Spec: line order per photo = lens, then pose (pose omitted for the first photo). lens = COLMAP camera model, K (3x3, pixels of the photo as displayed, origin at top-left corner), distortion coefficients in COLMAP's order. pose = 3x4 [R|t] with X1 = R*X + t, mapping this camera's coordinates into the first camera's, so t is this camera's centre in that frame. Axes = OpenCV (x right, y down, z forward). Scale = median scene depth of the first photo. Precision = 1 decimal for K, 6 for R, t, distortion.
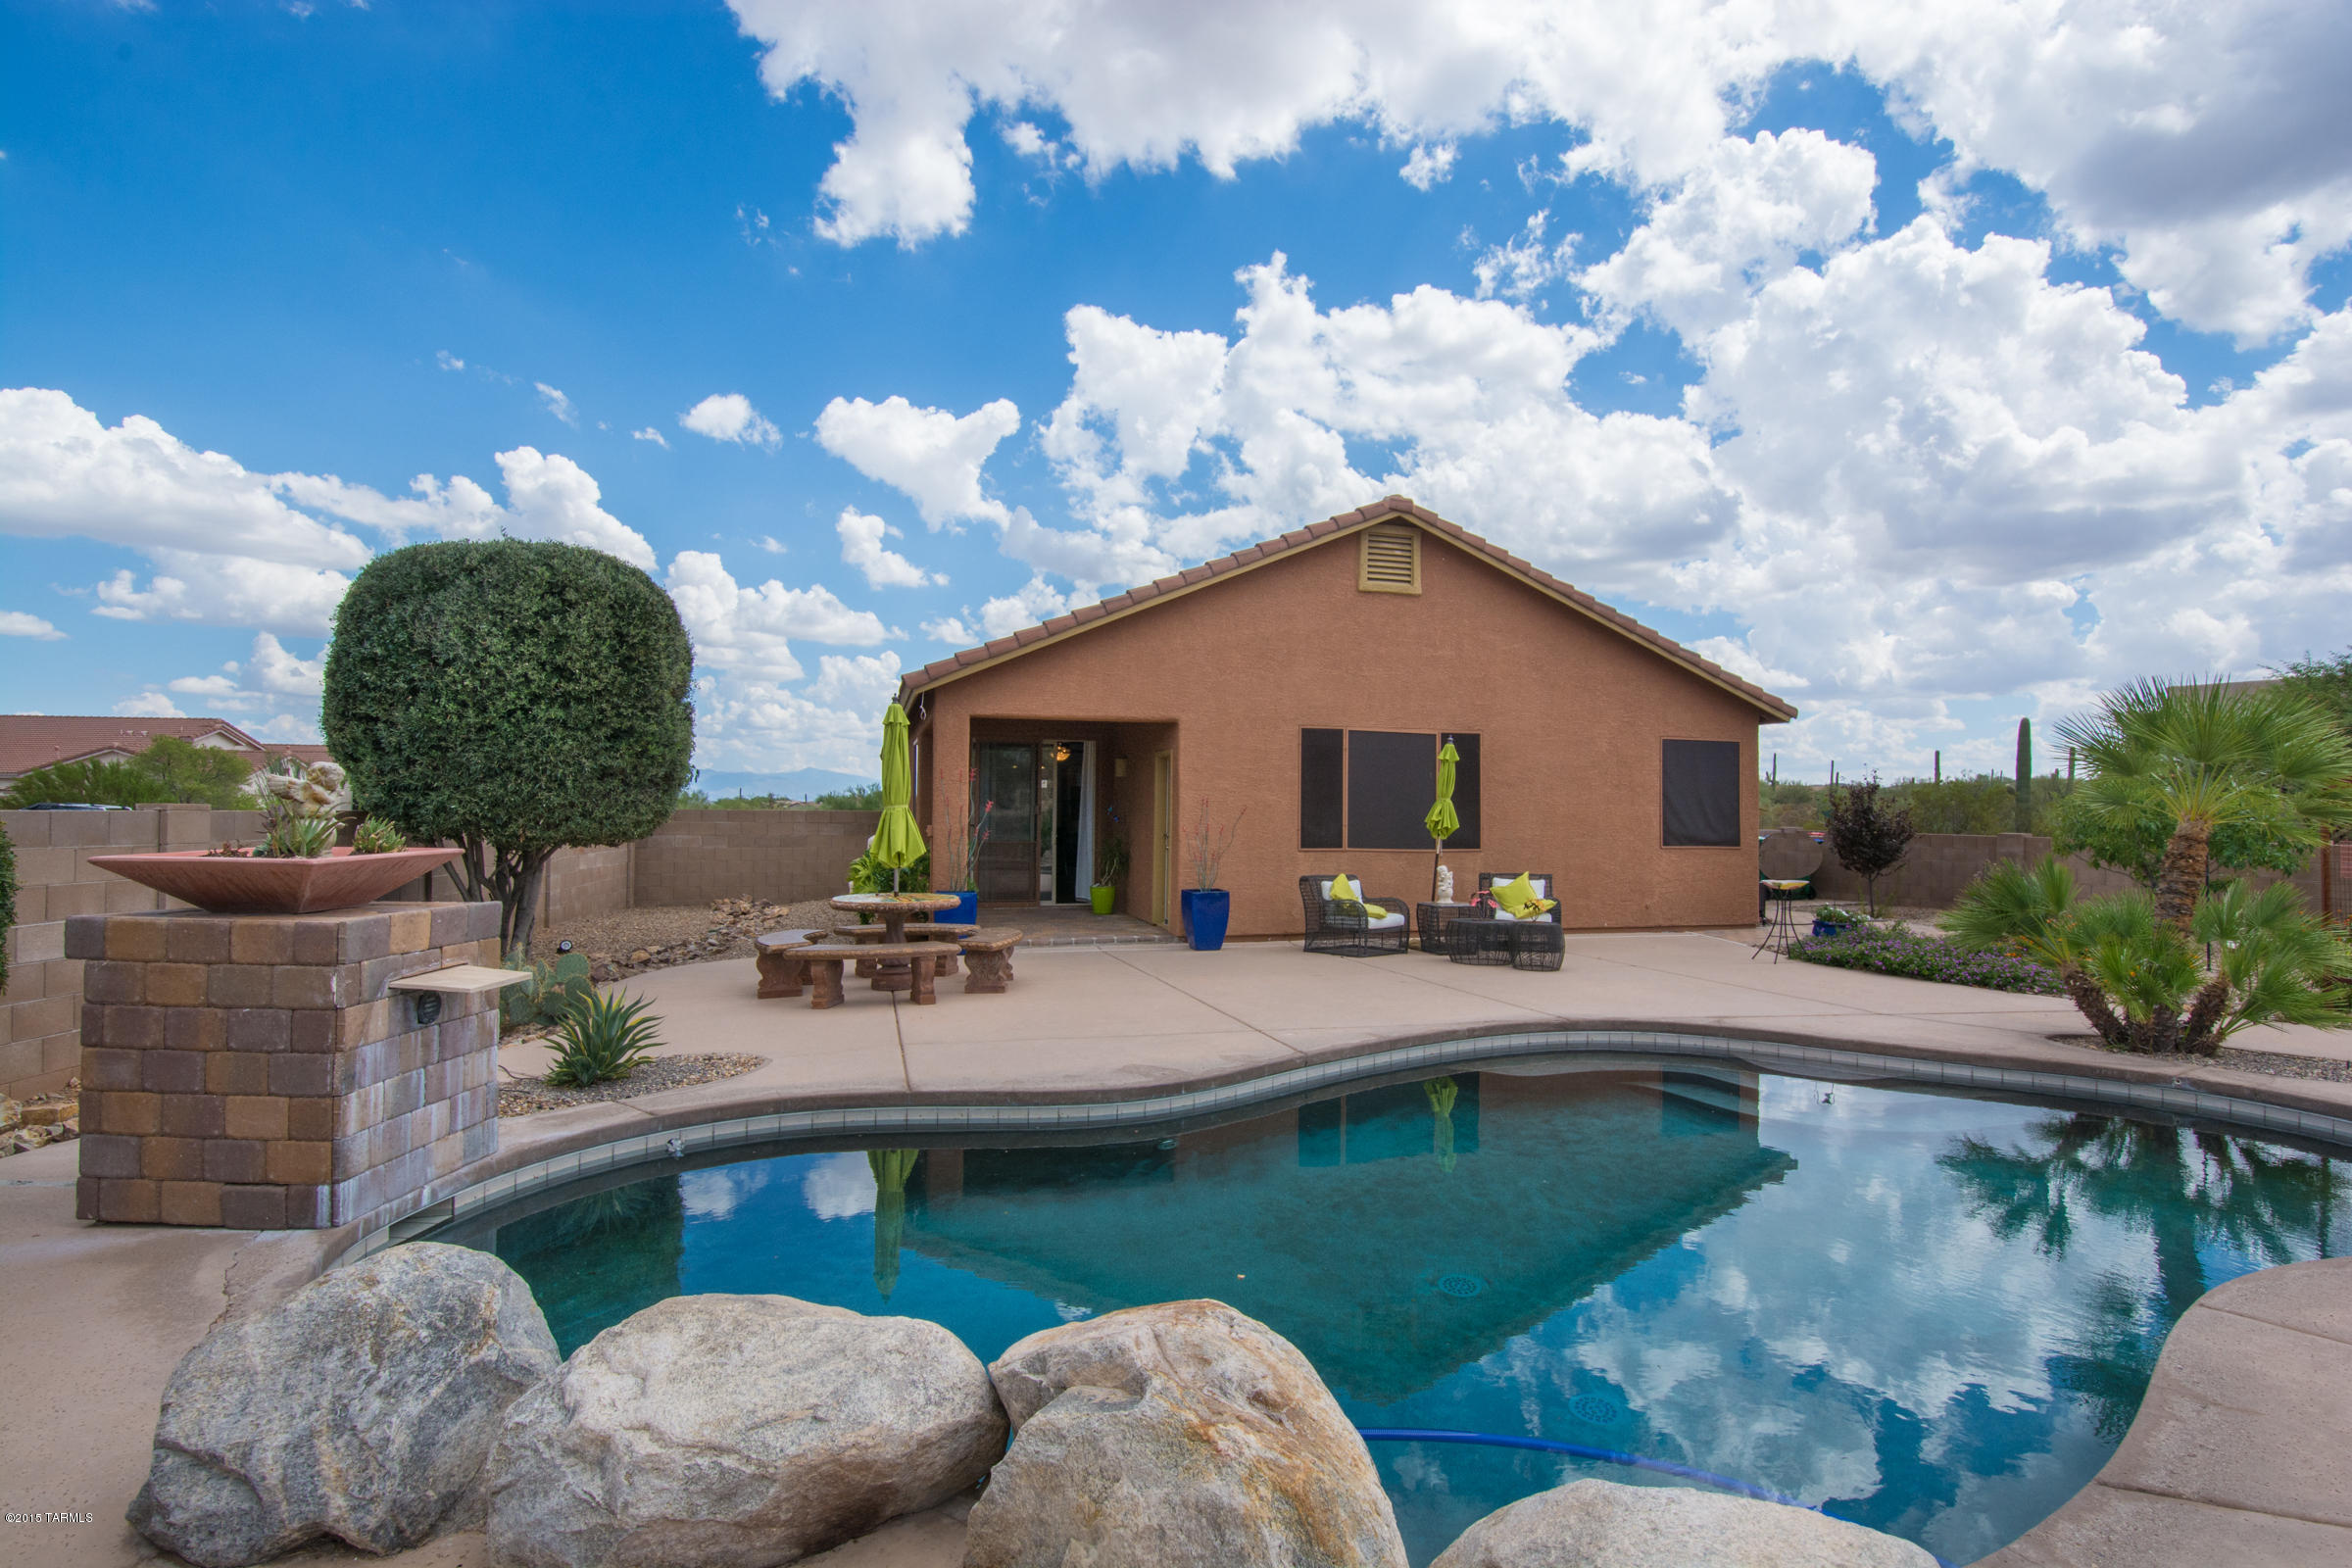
lens RADIAL K [[1202.4, 0, 1176.1], [0, 1202.4, 814.2], [0, 0, 1]] dist [-0.000865, -0.017124]
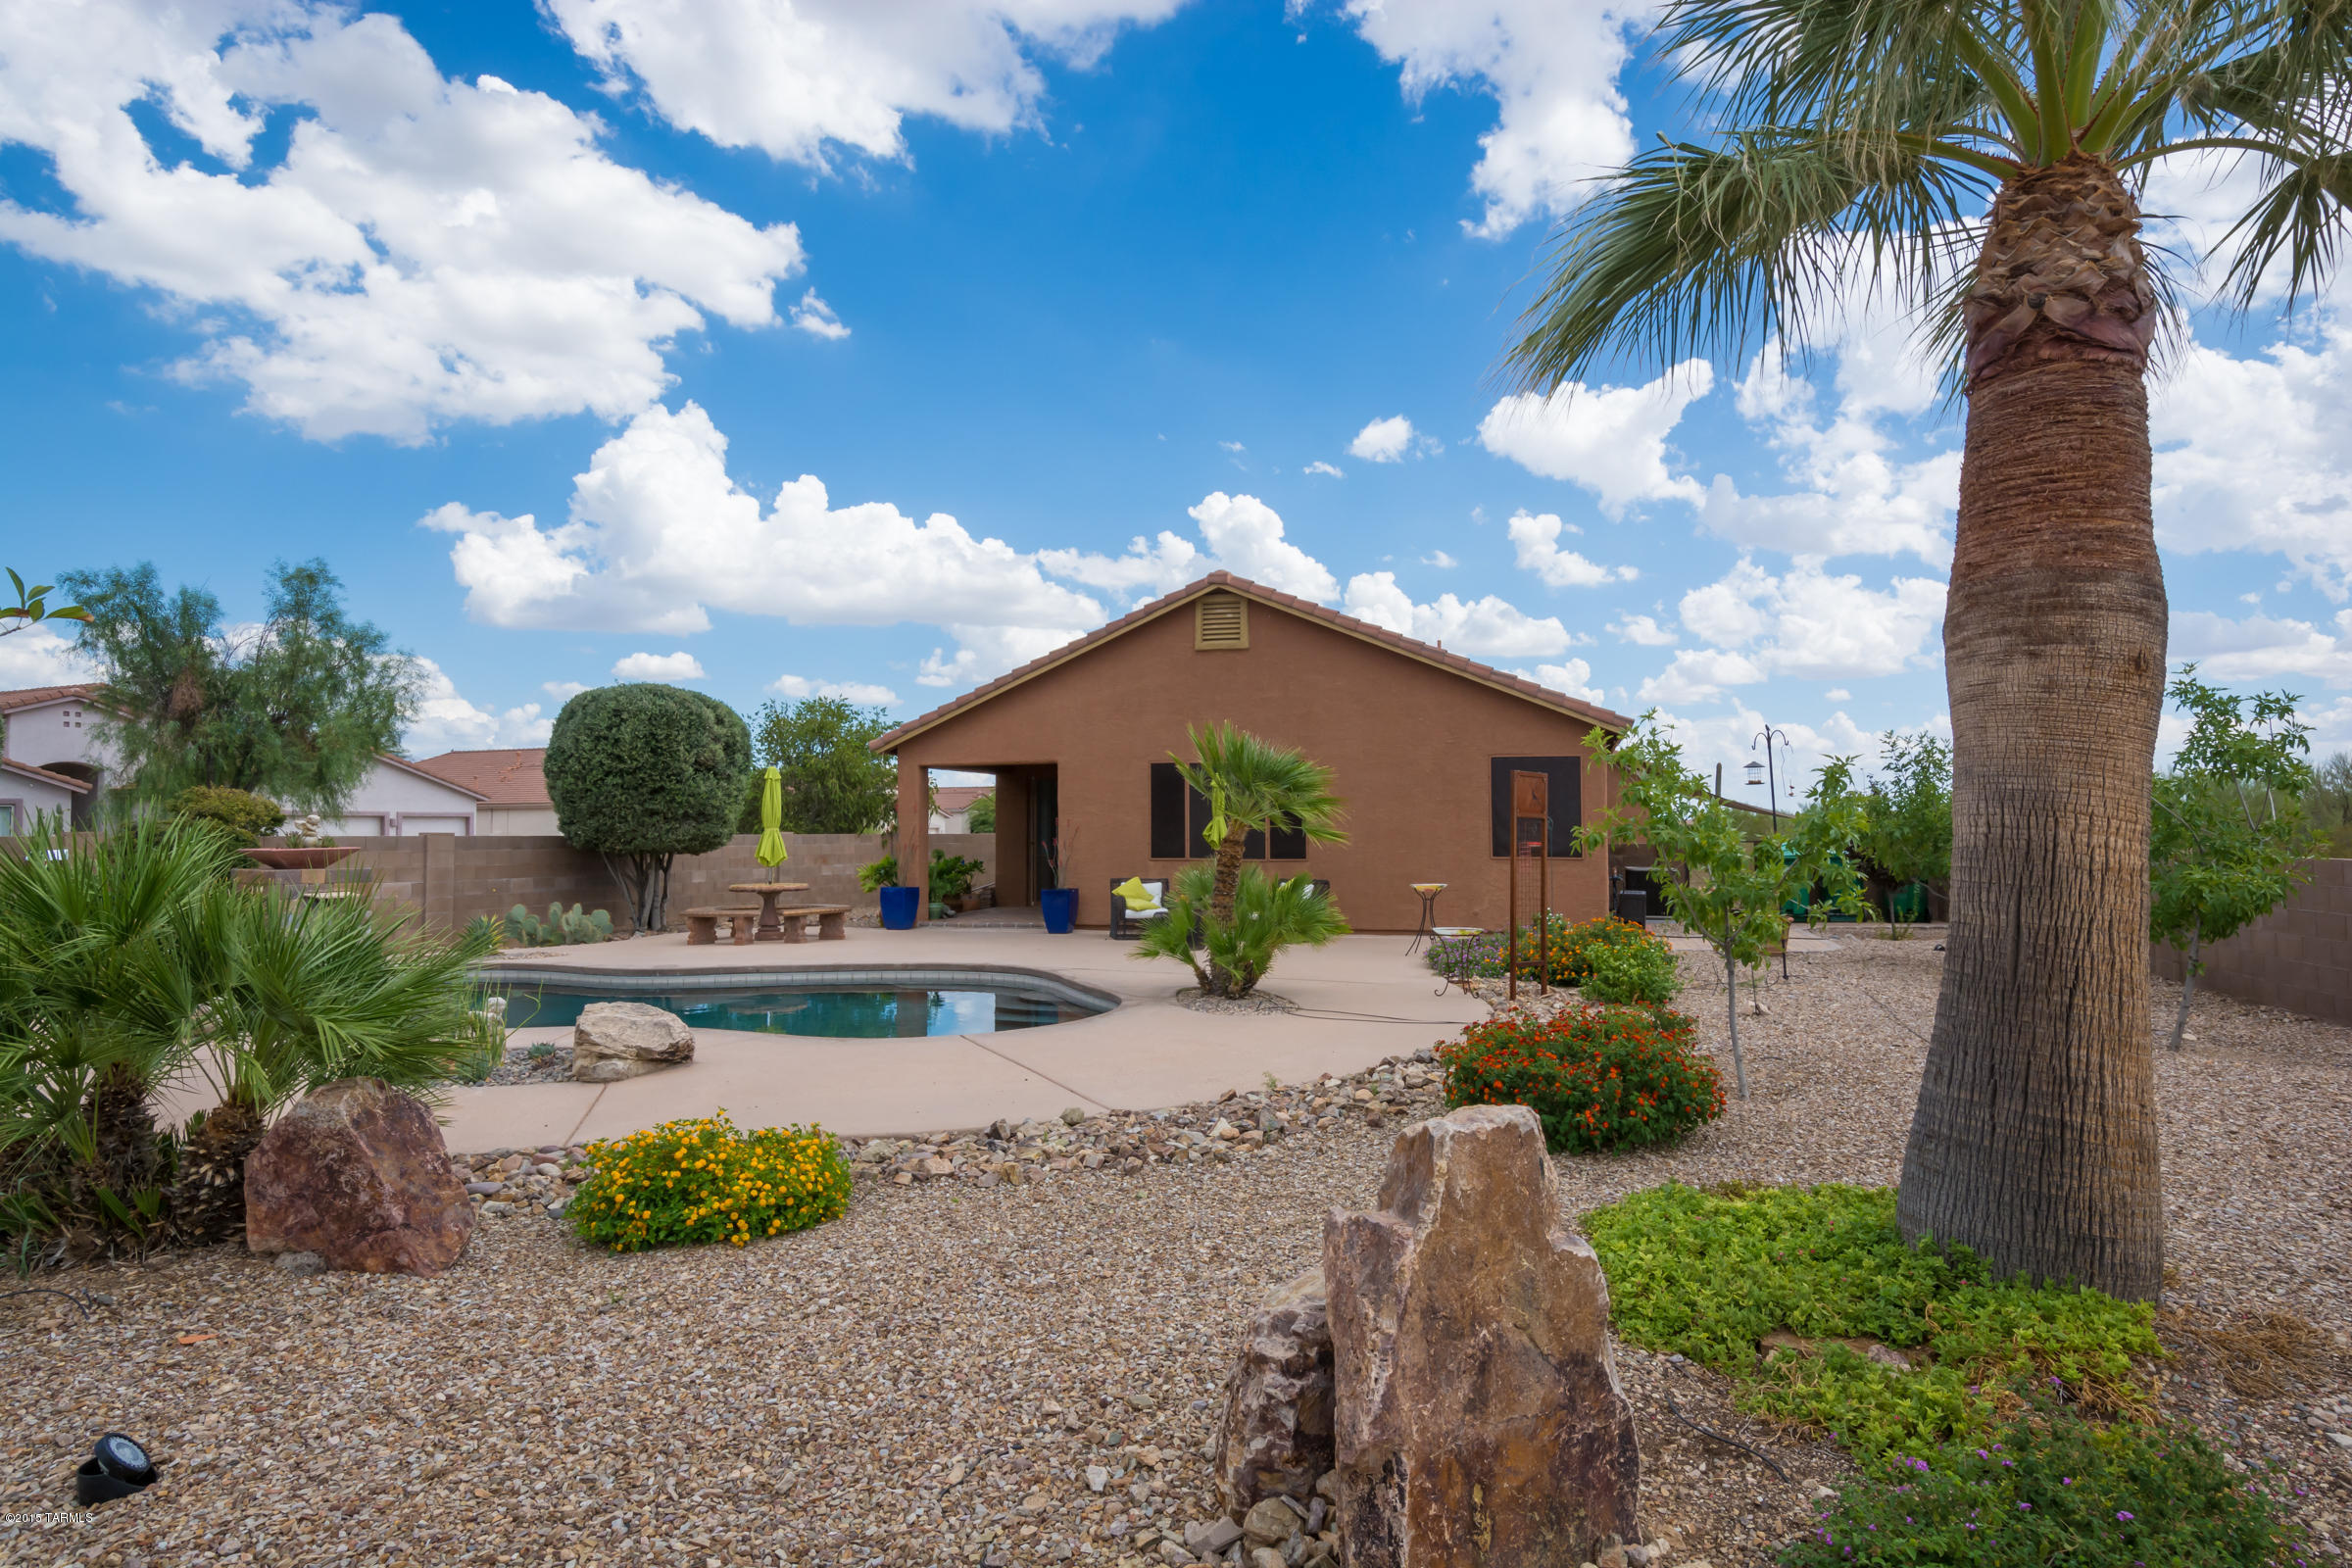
lens RADIAL K [[1366.1, 0, 1186.6], [0, 1366.1, 769.8], [0, 0, 1]] dist [0.026149, 0.000181]
pose [[0.827531, -0.036885, -0.560207, 0.113816], [0.008360, 0.998538, -0.053396, 0.001441], [0.561358, 0.039504, 0.826630, -0.019586]]
